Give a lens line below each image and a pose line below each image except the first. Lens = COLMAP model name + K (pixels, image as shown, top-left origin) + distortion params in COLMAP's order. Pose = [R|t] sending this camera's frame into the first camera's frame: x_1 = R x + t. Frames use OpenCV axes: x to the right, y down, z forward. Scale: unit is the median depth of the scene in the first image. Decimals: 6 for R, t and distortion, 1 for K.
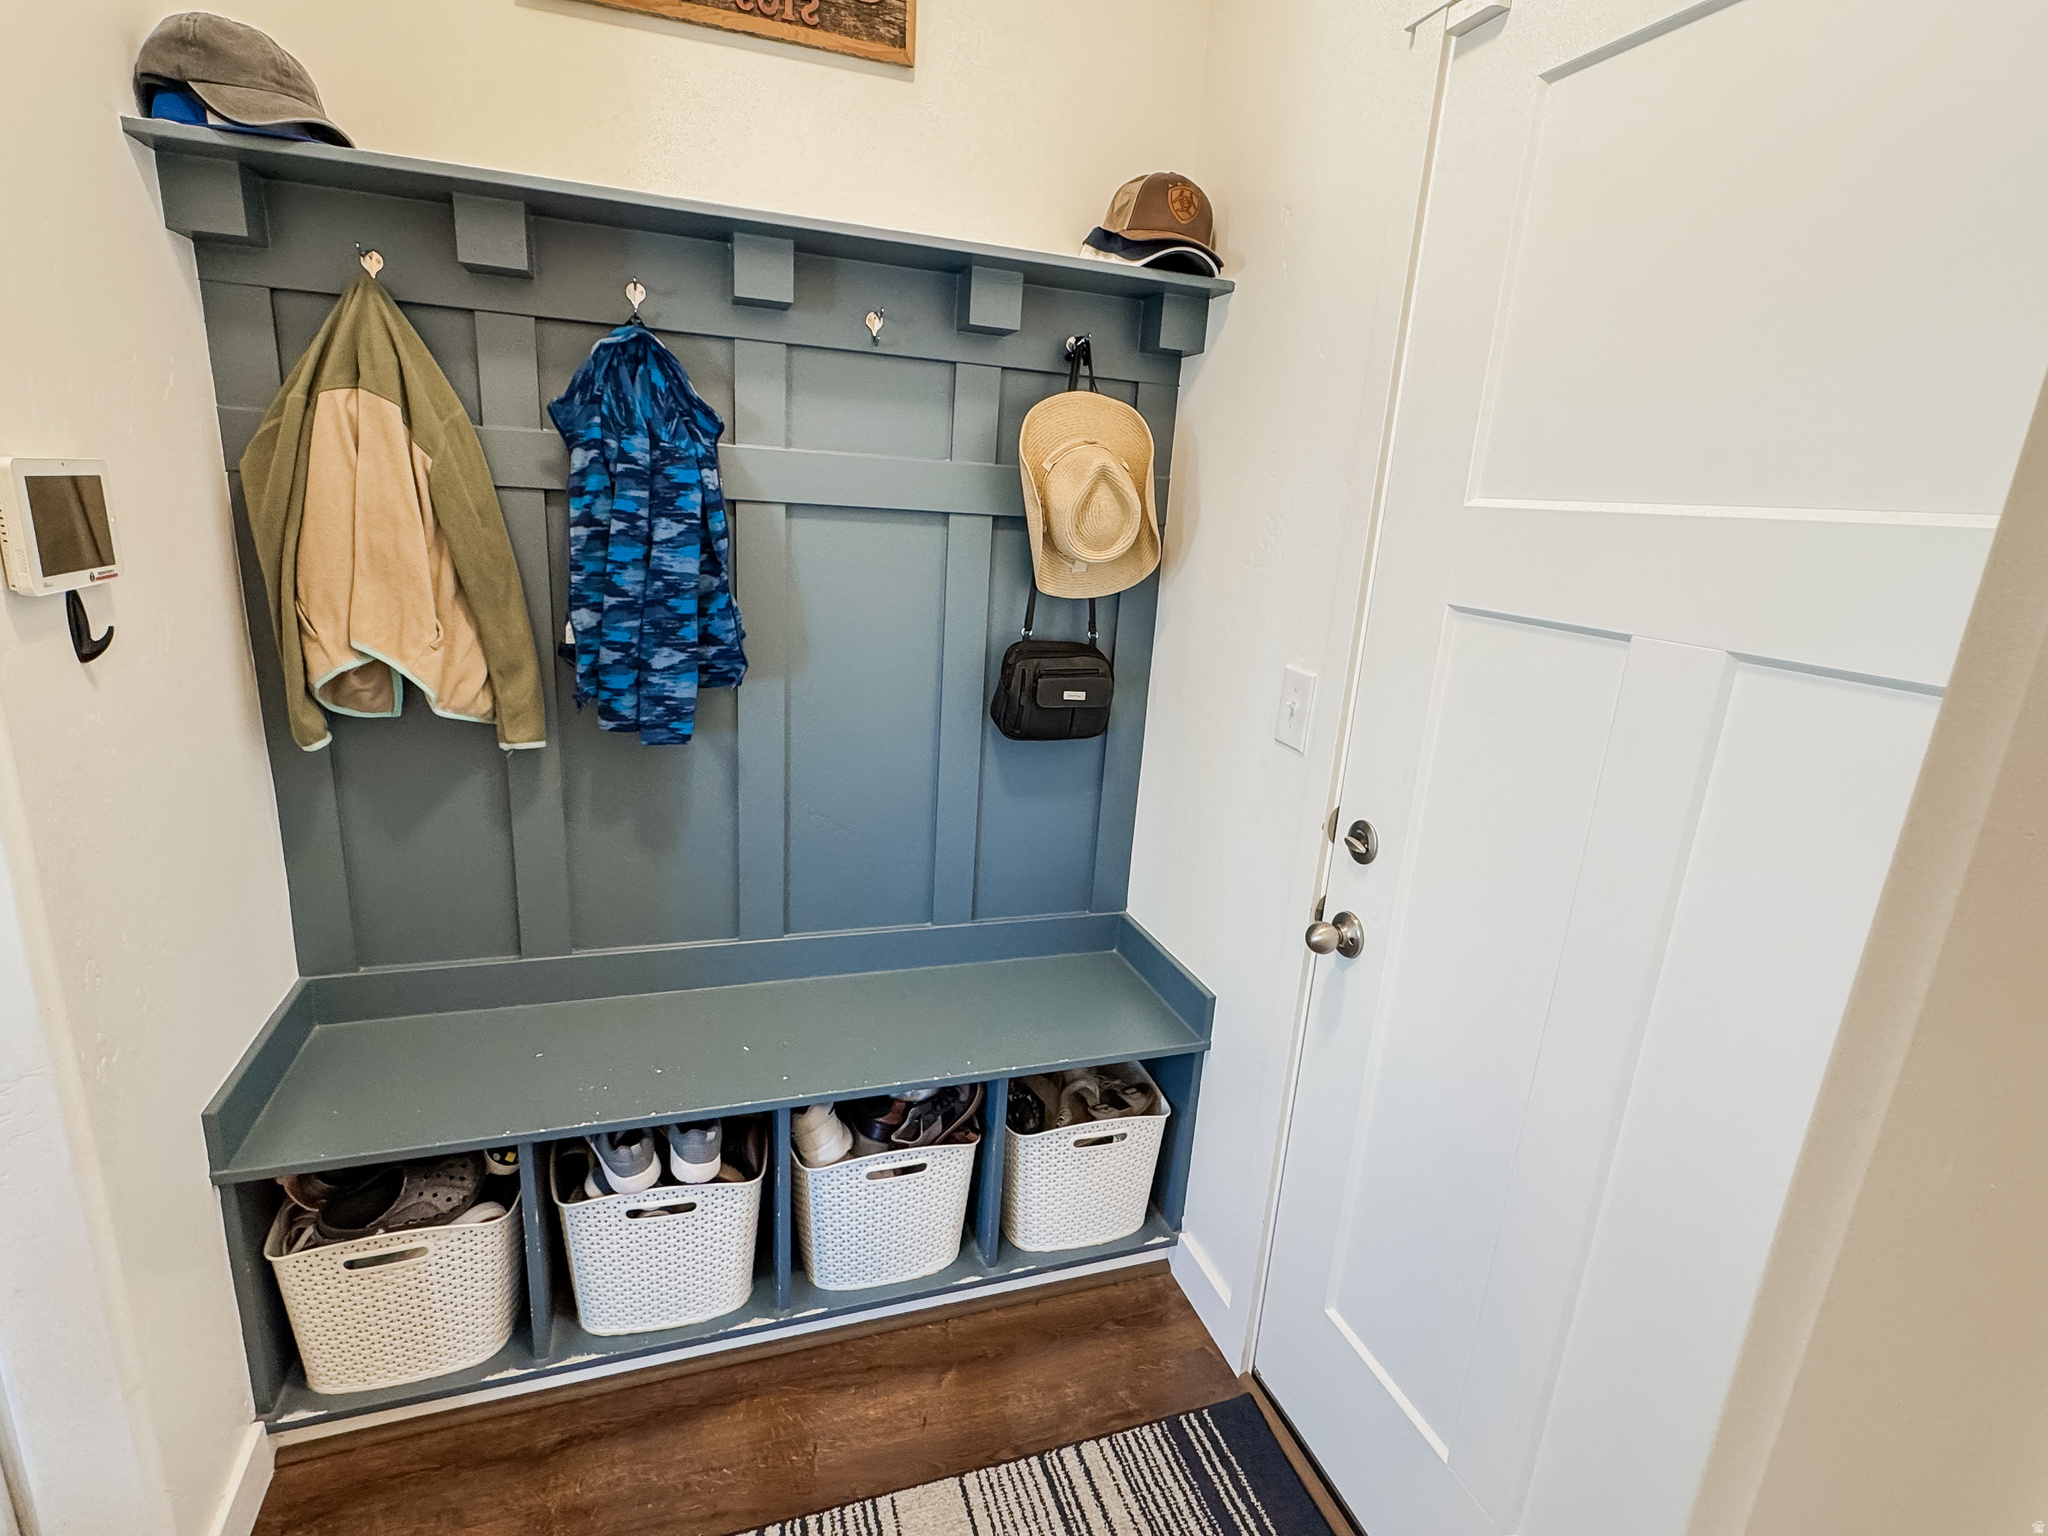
lens RADIAL K [[1012.8, 0, 1024.4], [0, 1012.8, 763.7], [0, 0, 1]] dist [-0.000788, -0.001904]
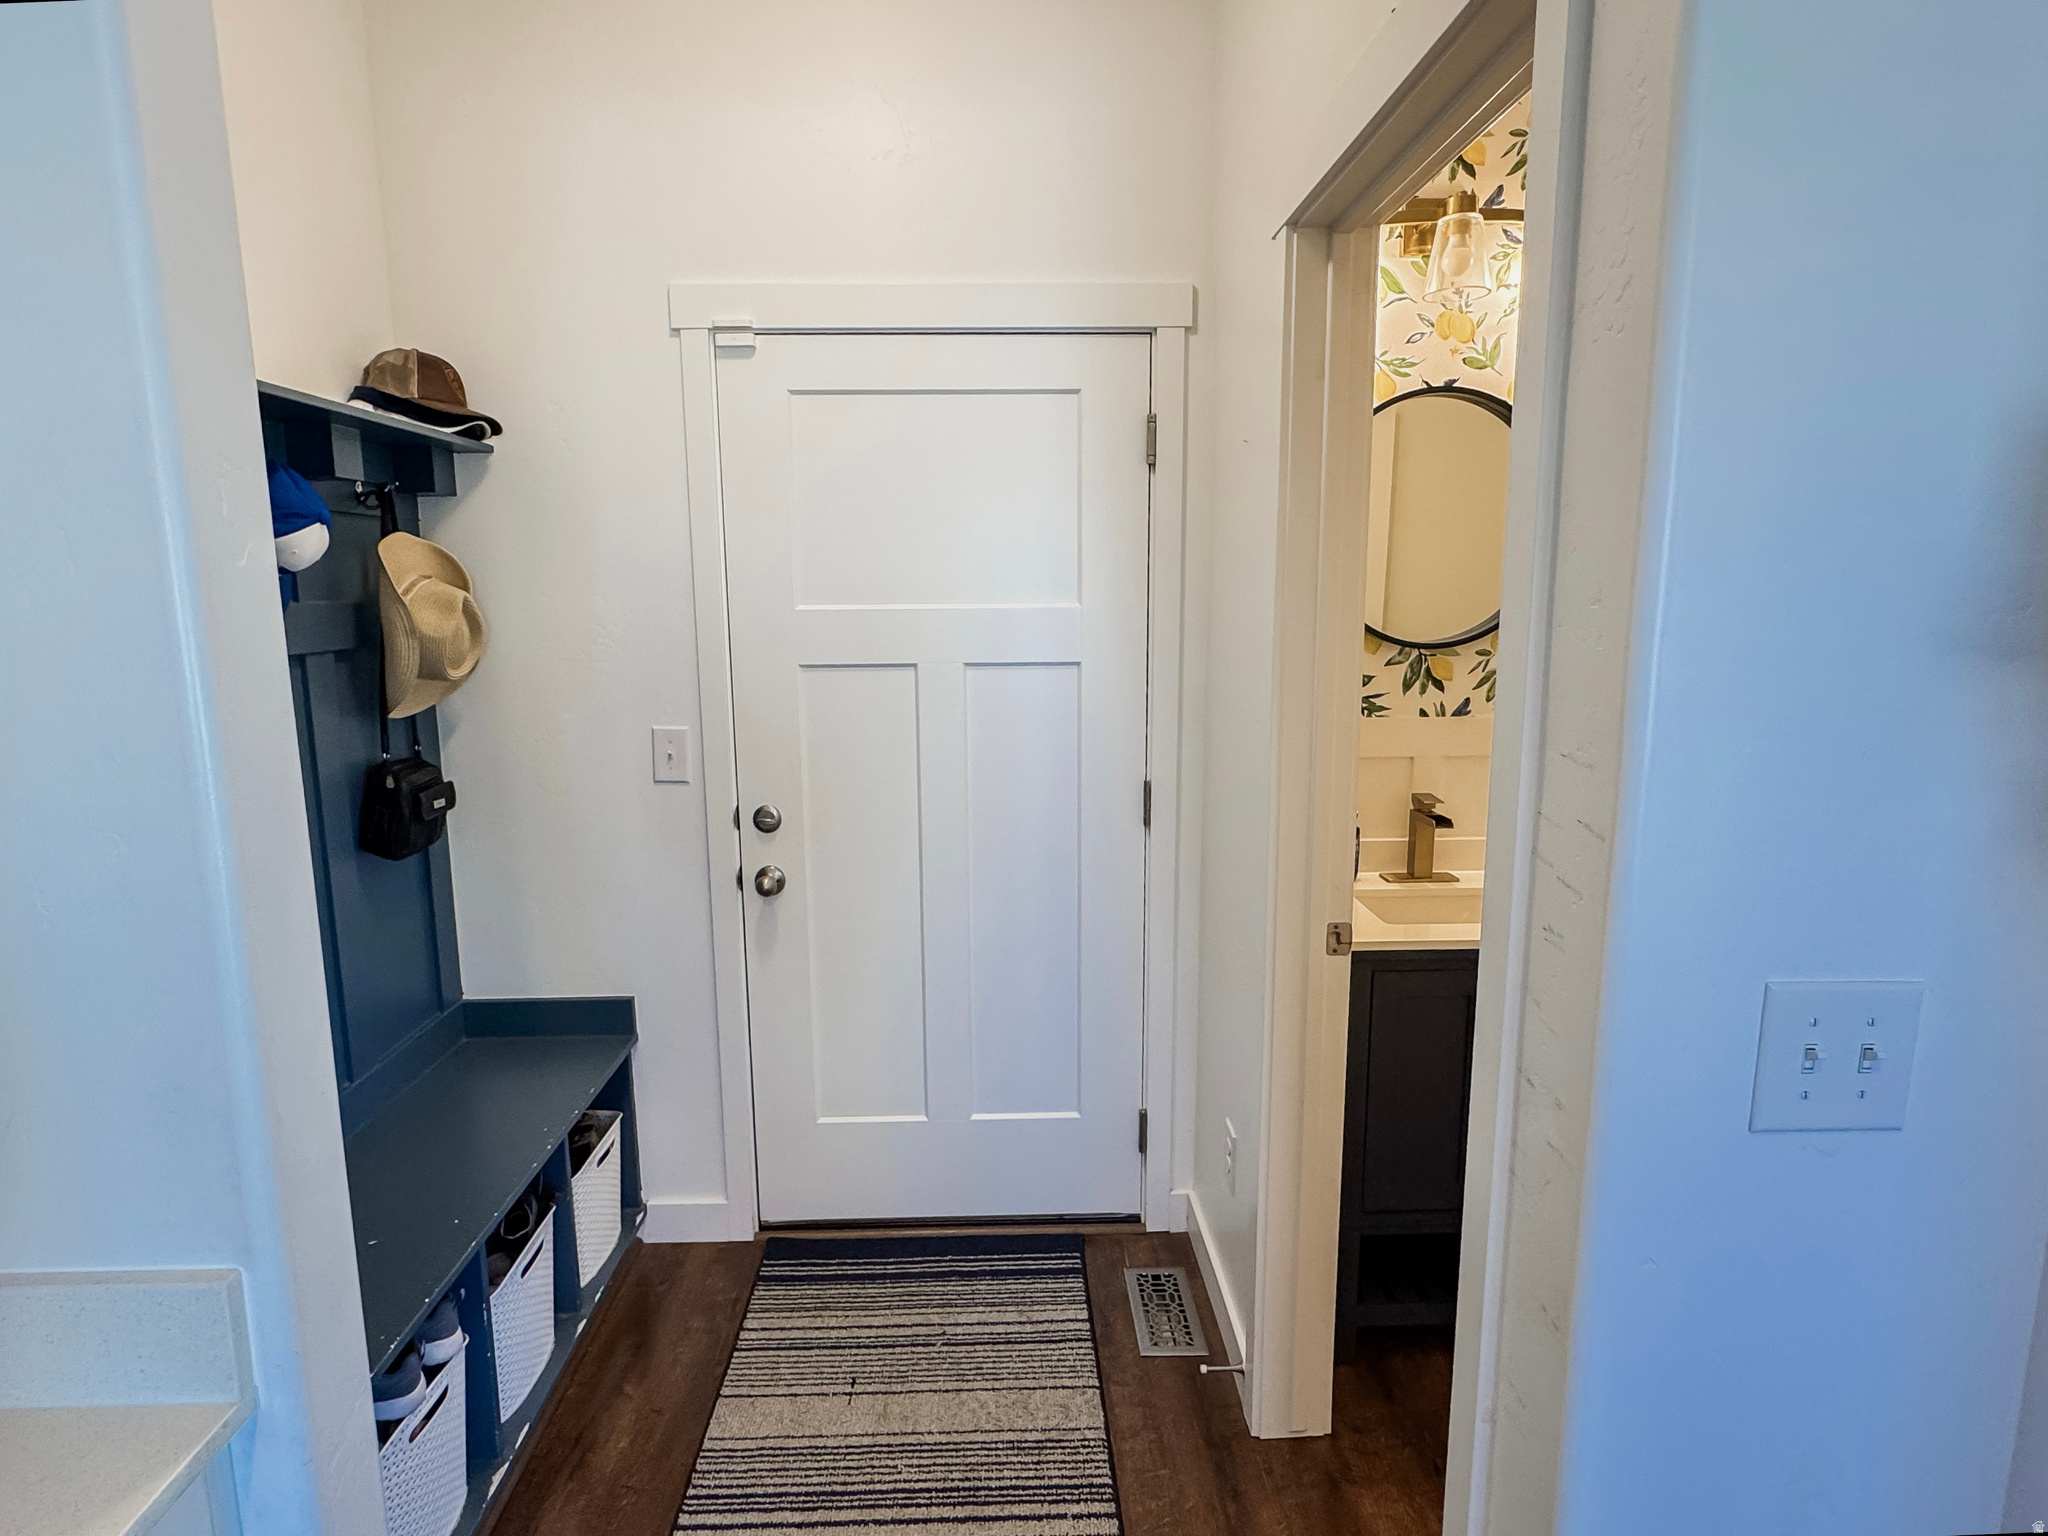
lens RADIAL K [[1059.0, 0, 1021.3], [0, 1059.0, 768.2], [0, 0, 1]] dist [-0.004145, 0.002798]
pose [[0.298355, -0.219441, 0.928886, -0.922934], [0.274096, 0.951917, 0.136843, -0.101389], [-0.914251, 0.213776, 0.344158, 0.042547]]
